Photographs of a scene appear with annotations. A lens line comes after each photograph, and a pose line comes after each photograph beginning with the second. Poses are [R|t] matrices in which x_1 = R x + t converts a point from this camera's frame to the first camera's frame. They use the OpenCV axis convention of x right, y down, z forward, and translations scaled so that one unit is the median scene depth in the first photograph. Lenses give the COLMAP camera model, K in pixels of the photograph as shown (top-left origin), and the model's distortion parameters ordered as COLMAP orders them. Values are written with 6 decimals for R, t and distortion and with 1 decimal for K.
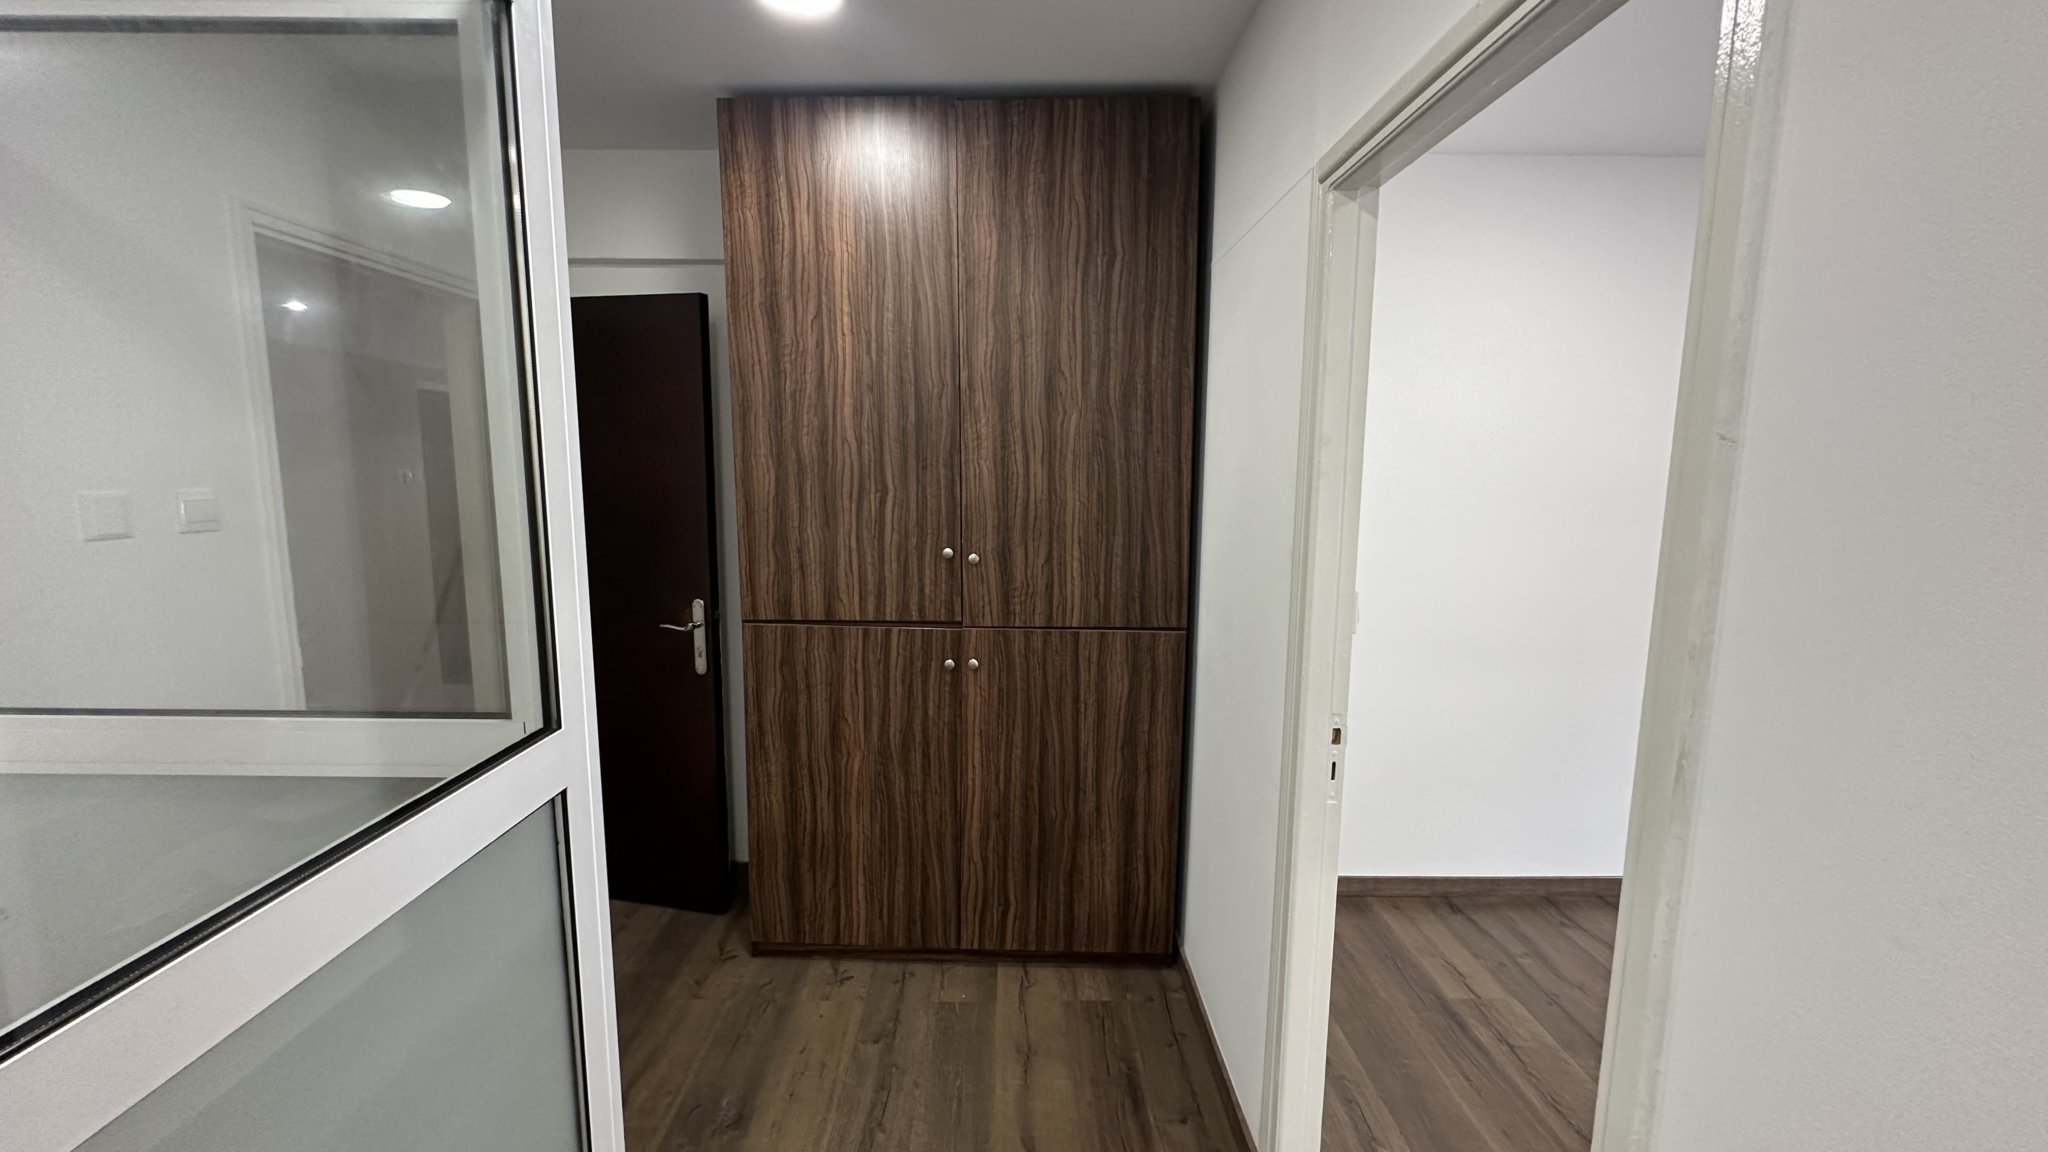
lens RADIAL K [[815.7, 0, 1034.4], [0, 815.7, 579.8], [0, 0, 1]] dist [-0.002653, -0.000348]
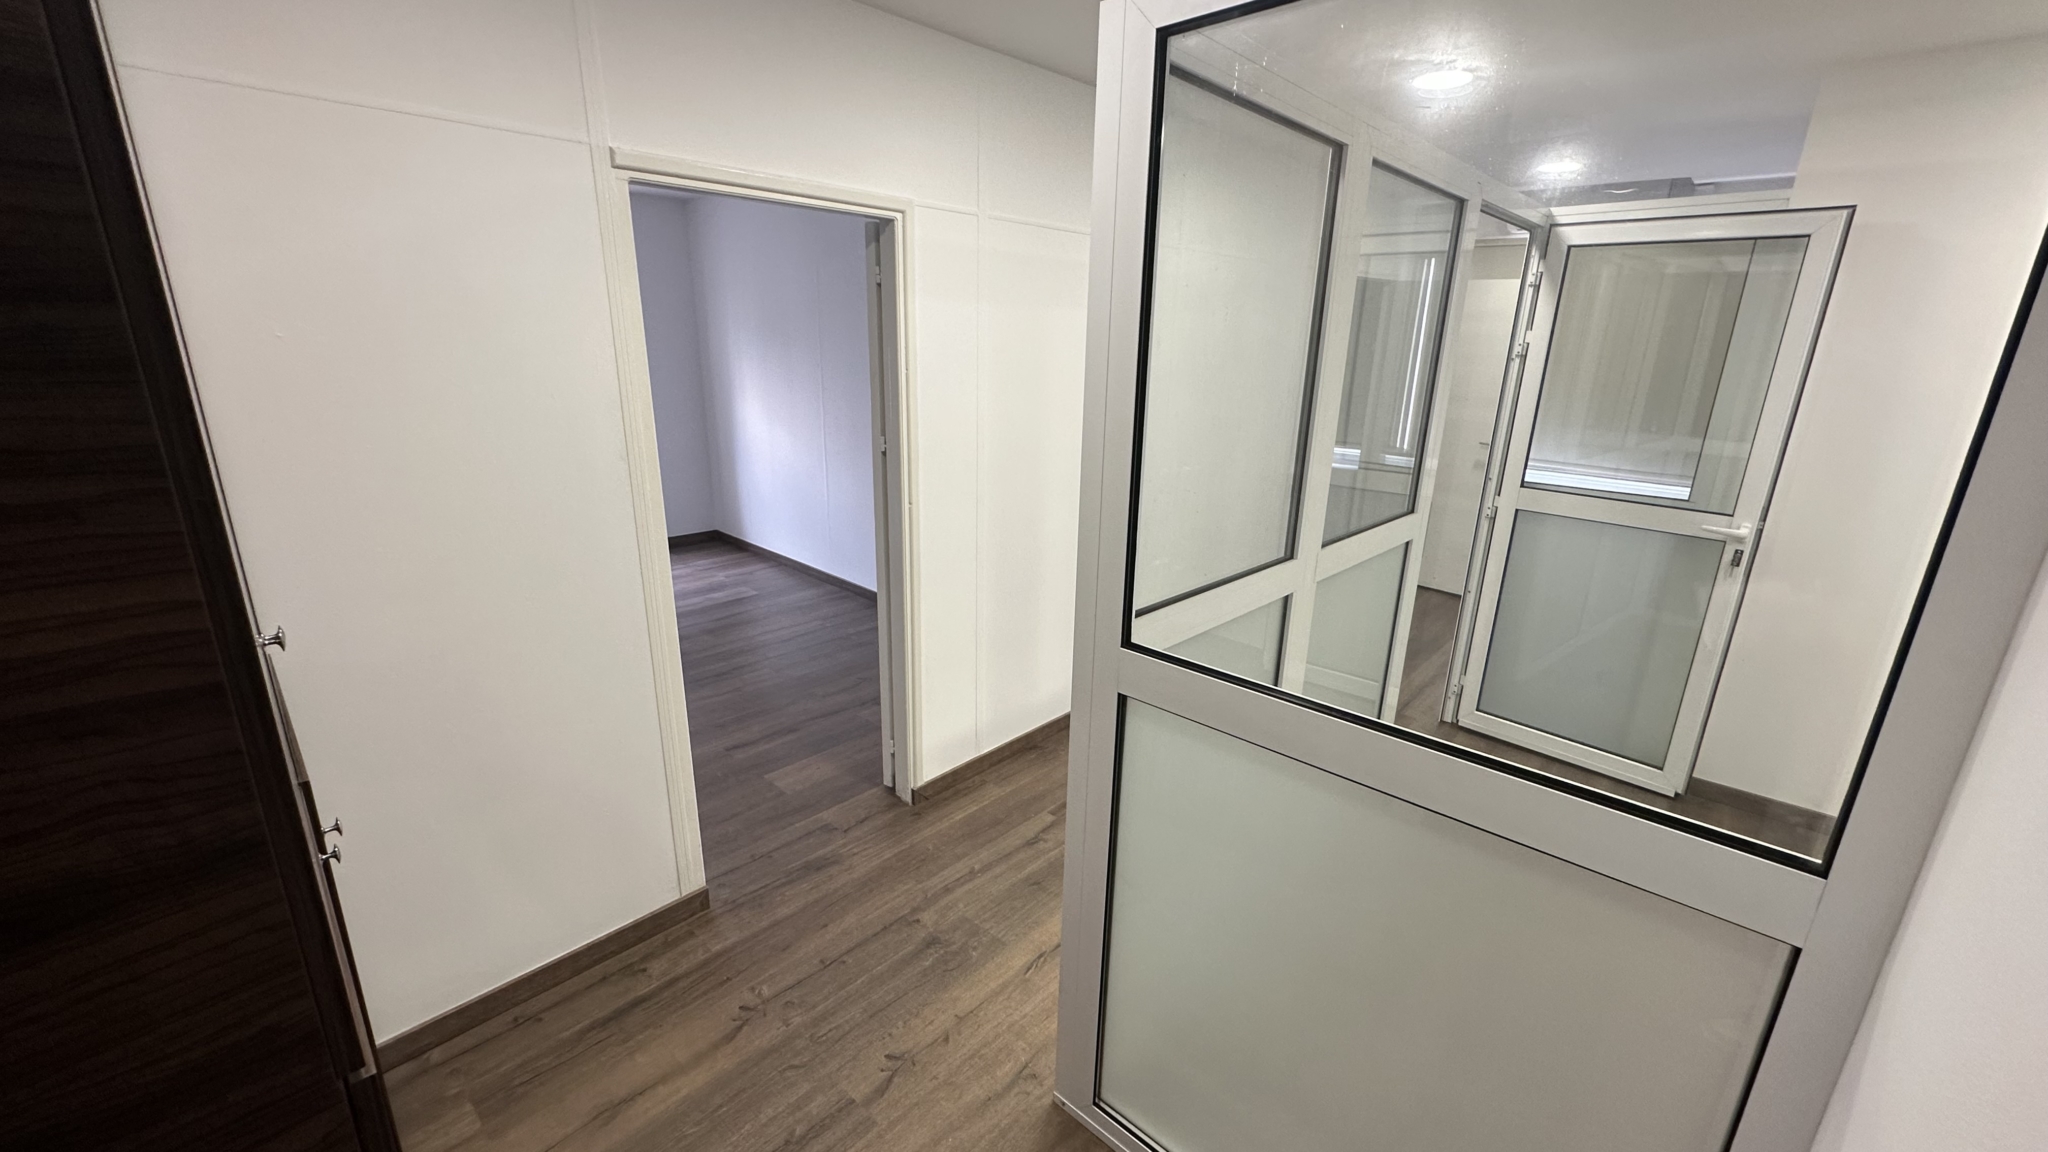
lens RADIAL K [[815.7, 0, 1021.8], [0, 815.7, 571.8], [0, 0, 1]] dist [-0.002653, -0.000348]
pose [[-0.718161, -0.227926, 0.657492, -0.694074], [0.057243, 0.922287, 0.382244, -0.222940], [-0.693519, 0.312149, -0.649303, 0.998806]]
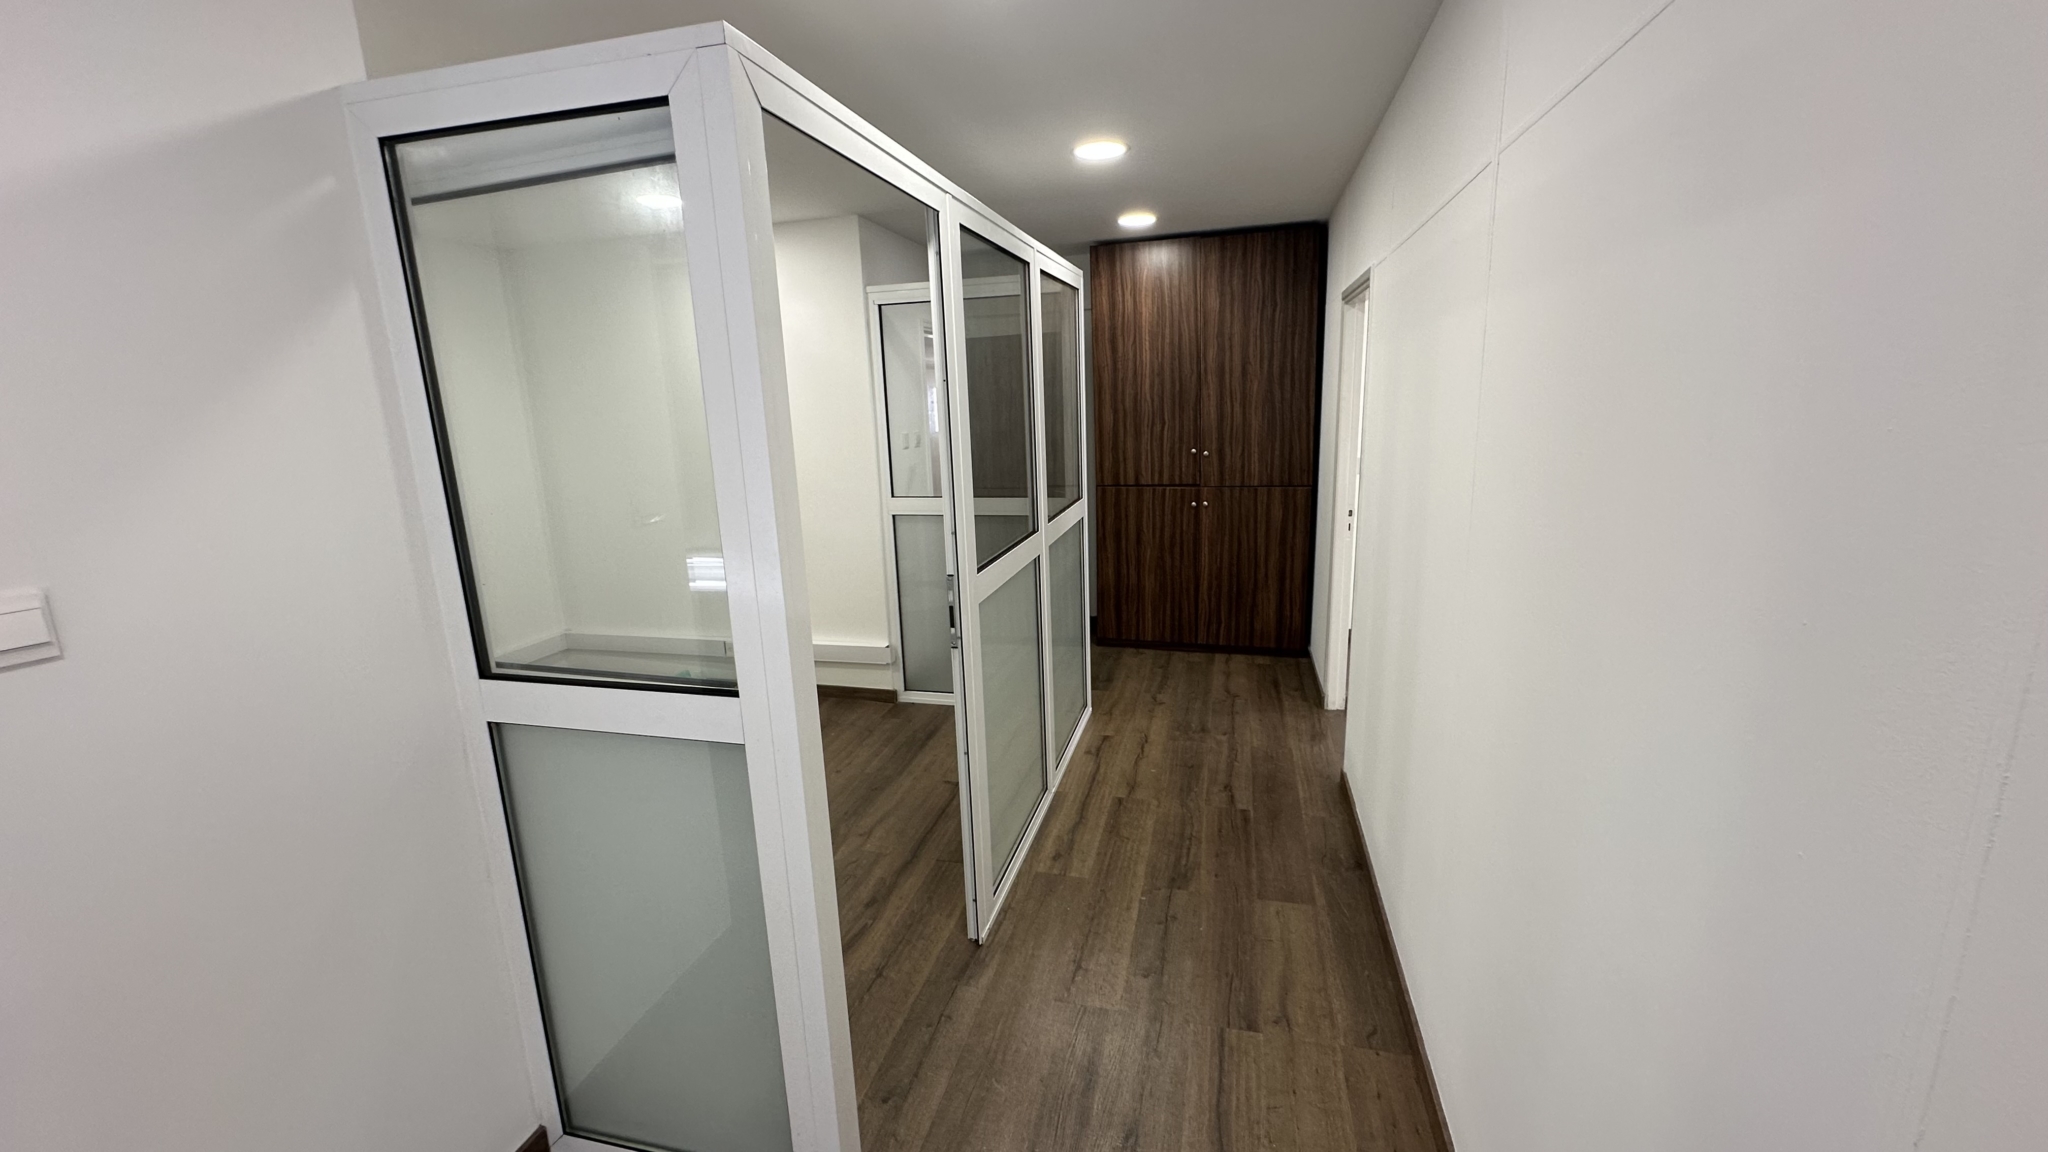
lens RADIAL K [[815.7, 0, 1028.7], [0, 815.7, 576.7], [0, 0, 1]] dist [-0.002653, -0.000348]
pose [[0.963086, 0.015351, -0.268757, 0.056580], [0.007468, 0.996465, 0.083678, 0.112651], [0.269091, -0.082596, 0.959566, -1.190038]]
